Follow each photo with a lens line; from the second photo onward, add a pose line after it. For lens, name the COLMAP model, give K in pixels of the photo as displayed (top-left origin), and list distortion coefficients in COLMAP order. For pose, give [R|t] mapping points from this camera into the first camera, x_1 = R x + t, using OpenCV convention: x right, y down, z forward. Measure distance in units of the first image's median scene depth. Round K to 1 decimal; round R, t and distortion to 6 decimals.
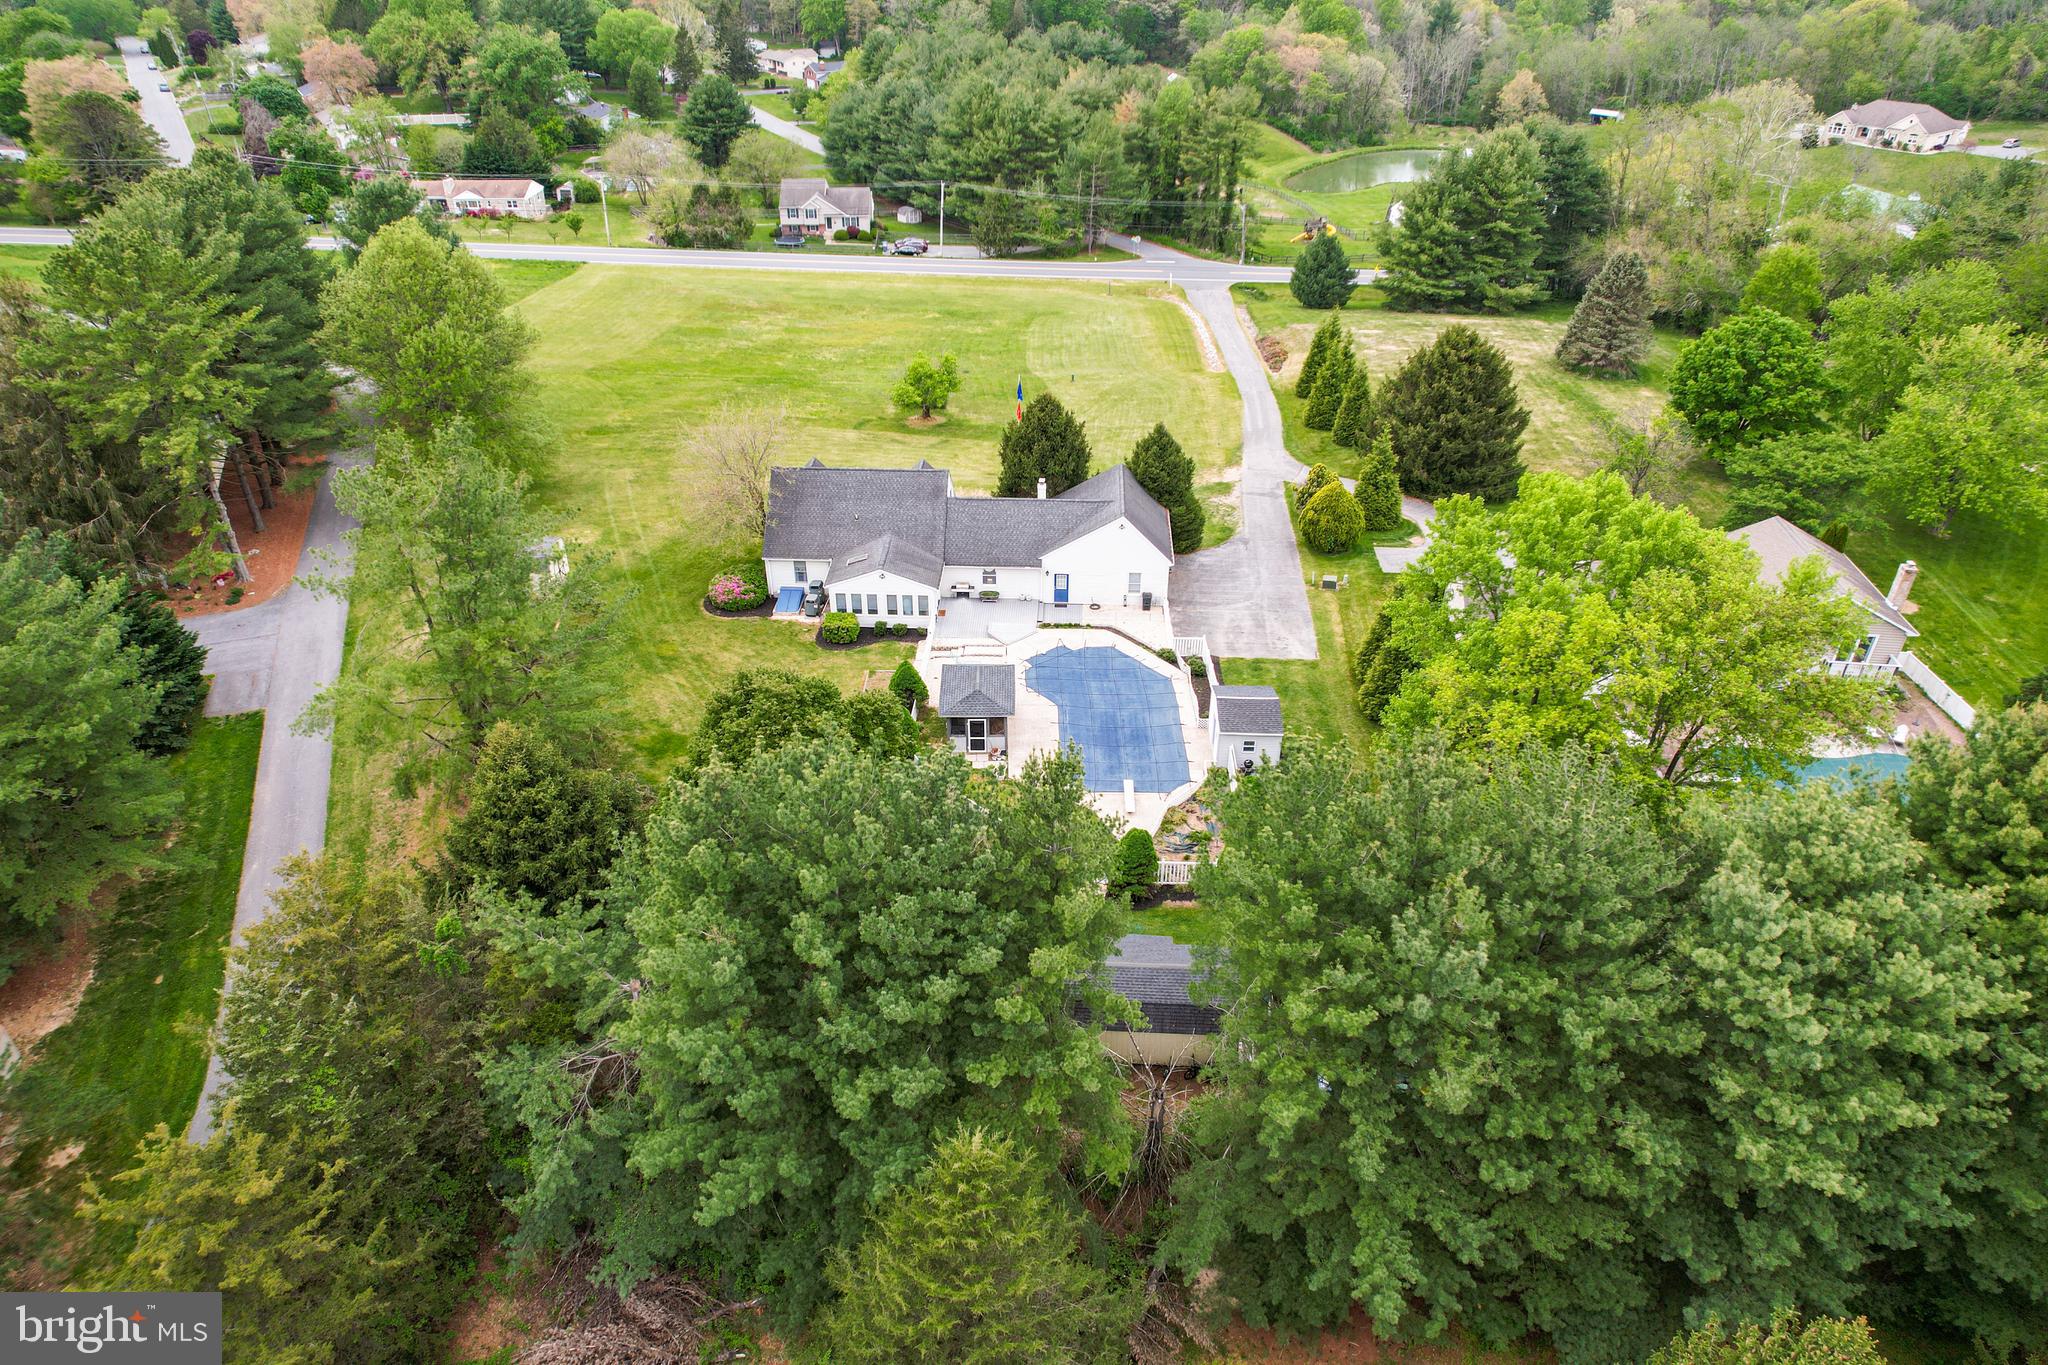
lens RADIAL K [[1309.6, 0, 1017.9], [0, 1309.6, 688.5], [0, 0, 1]] dist [-0.070176, 0.060421]
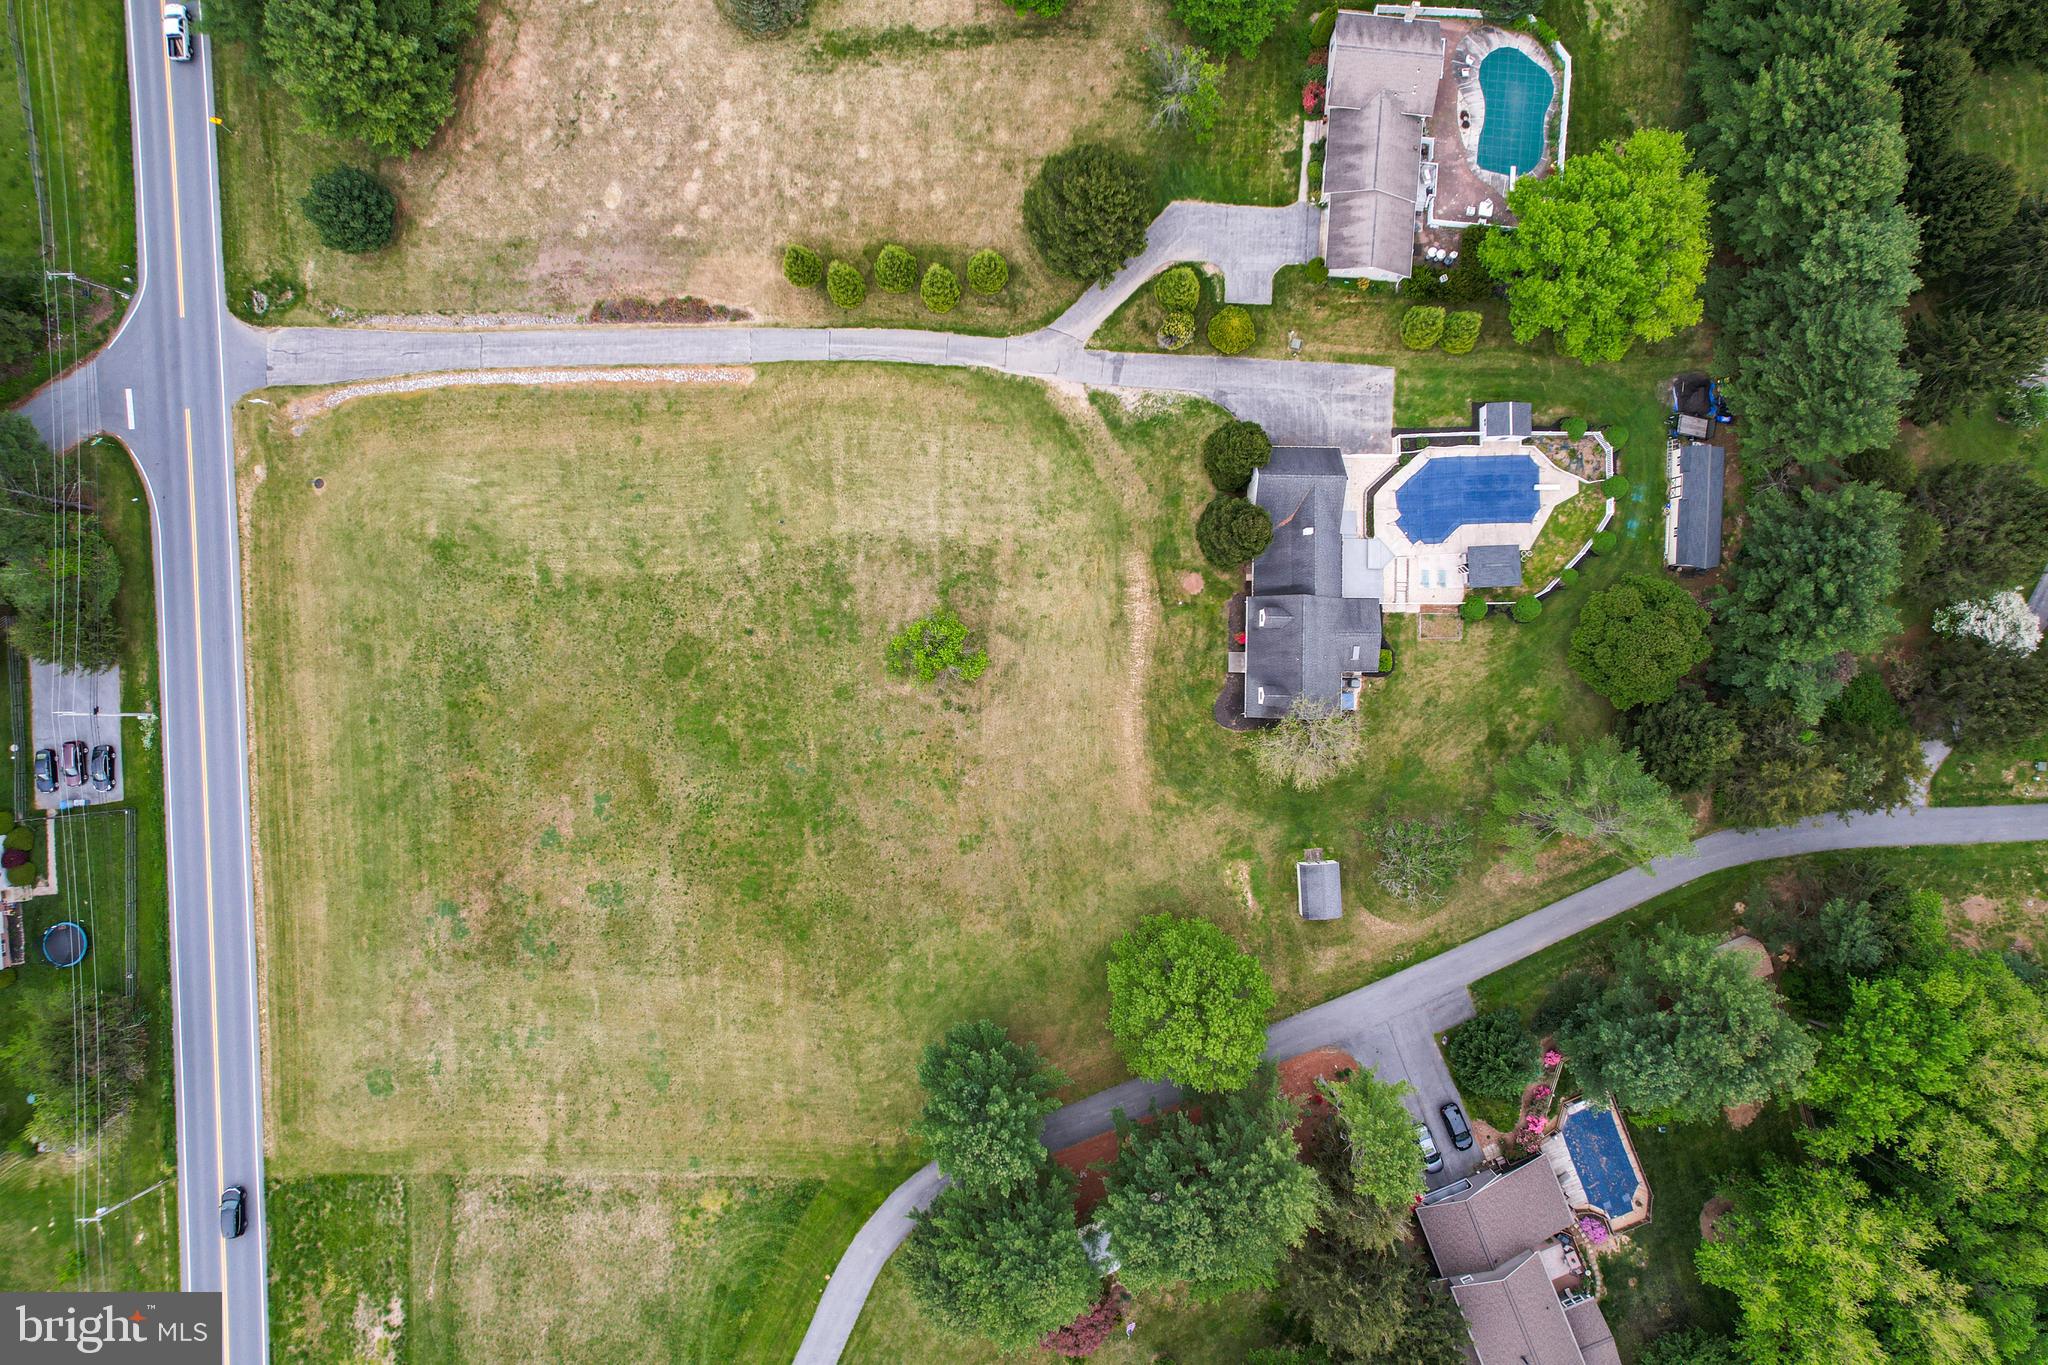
lens RADIAL K [[1309.6, 0, 1032.1], [0, 1309.6, 669.3], [0, 0, 1]] dist [-0.070176, 0.060421]
pose [[-0.036525, -0.999331, 0.001993, -0.068032], [0.543627, -0.018196, 0.839129, -0.821443], [-0.838532, 0.031732, 0.543928, 0.248848]]
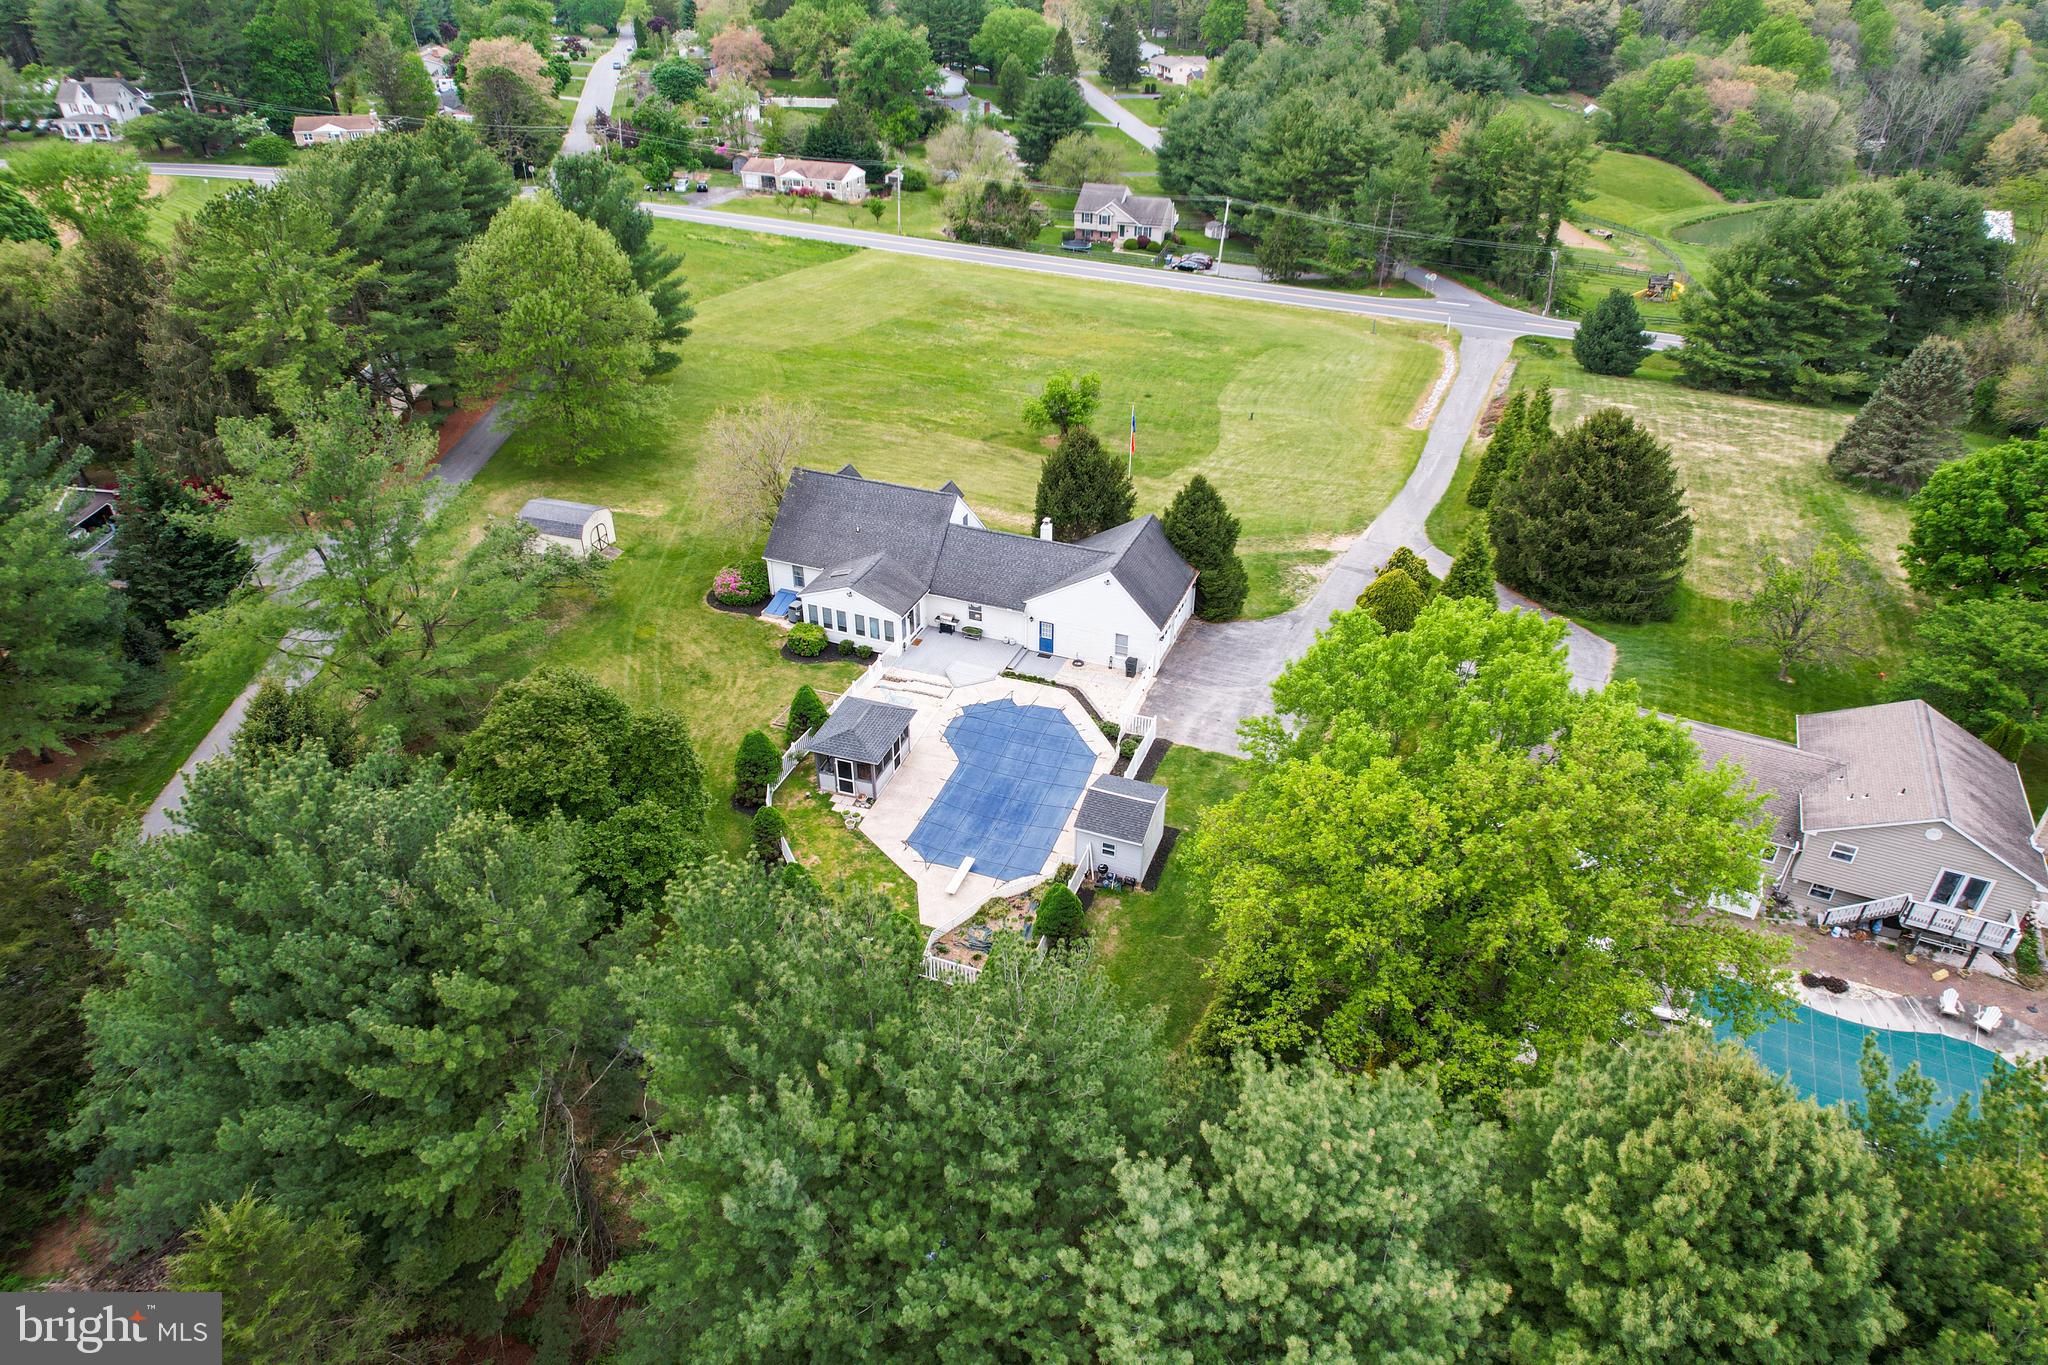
lens RADIAL K [[1309.6, 0, 1018.6], [0, 1309.6, 685.1], [0, 0, 1]] dist [-0.070176, 0.060421]
pose [[0.945550, 0.176756, -0.273300, 0.144977], [-0.178863, 0.983720, 0.017399, -0.029588], [0.271926, 0.032432, 0.961771, 0.054397]]
